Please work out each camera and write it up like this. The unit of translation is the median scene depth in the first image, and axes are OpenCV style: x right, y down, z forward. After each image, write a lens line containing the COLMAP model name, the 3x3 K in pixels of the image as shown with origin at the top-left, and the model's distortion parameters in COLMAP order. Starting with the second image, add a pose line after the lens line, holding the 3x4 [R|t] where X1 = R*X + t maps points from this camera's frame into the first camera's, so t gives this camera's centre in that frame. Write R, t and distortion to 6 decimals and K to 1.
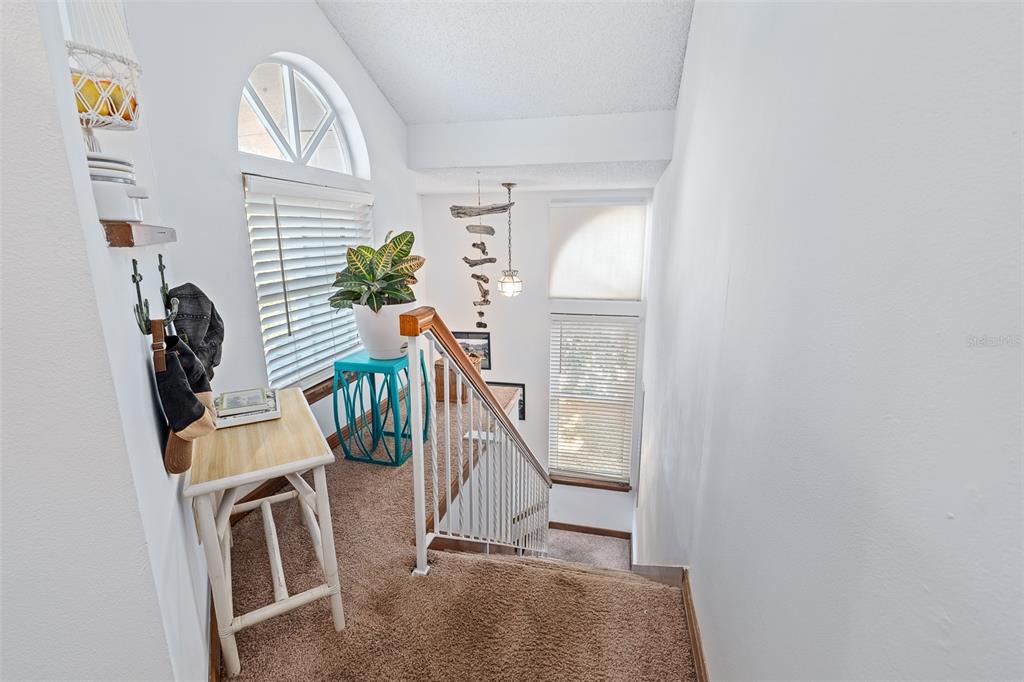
lens RADIAL K [[466.6, 0, 510.9], [0, 466.6, 336.5], [0, 0, 1]] dist [-0.003598, 0.000833]
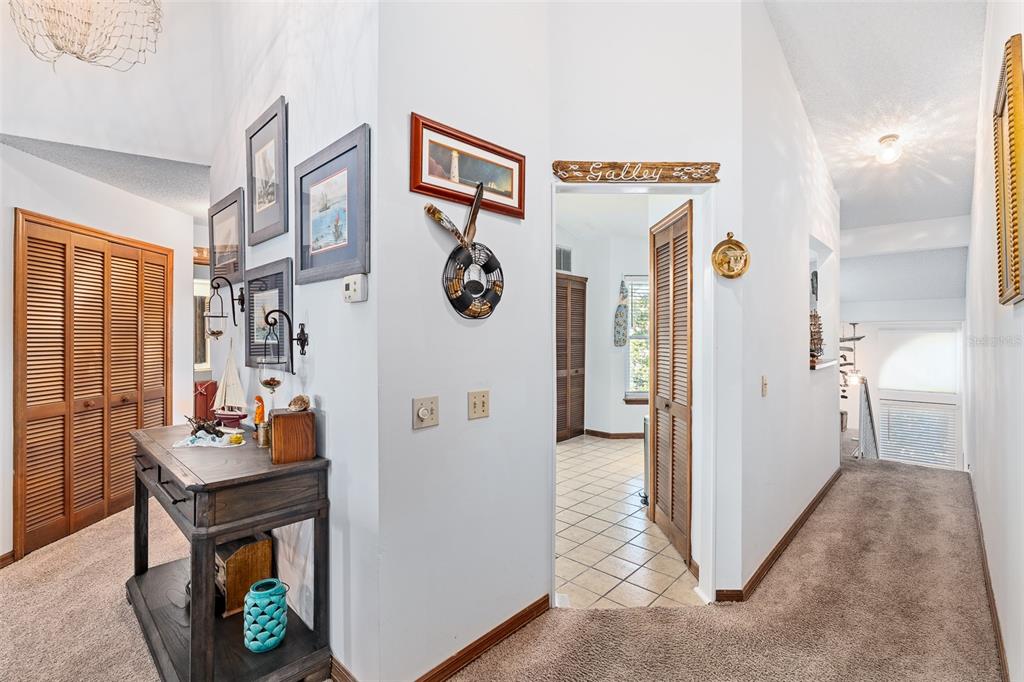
lens RADIAL K [[466.6, 0, 510.9], [0, 466.6, 336.5], [0, 0, 1]] dist [-0.003598, 0.000833]
pose [[0.869419, 0.002307, -0.494069, -0.311996], [-0.108893, 0.976294, -0.187061, 0.243959], [0.481925, 0.216435, 0.849060, -1.368768]]
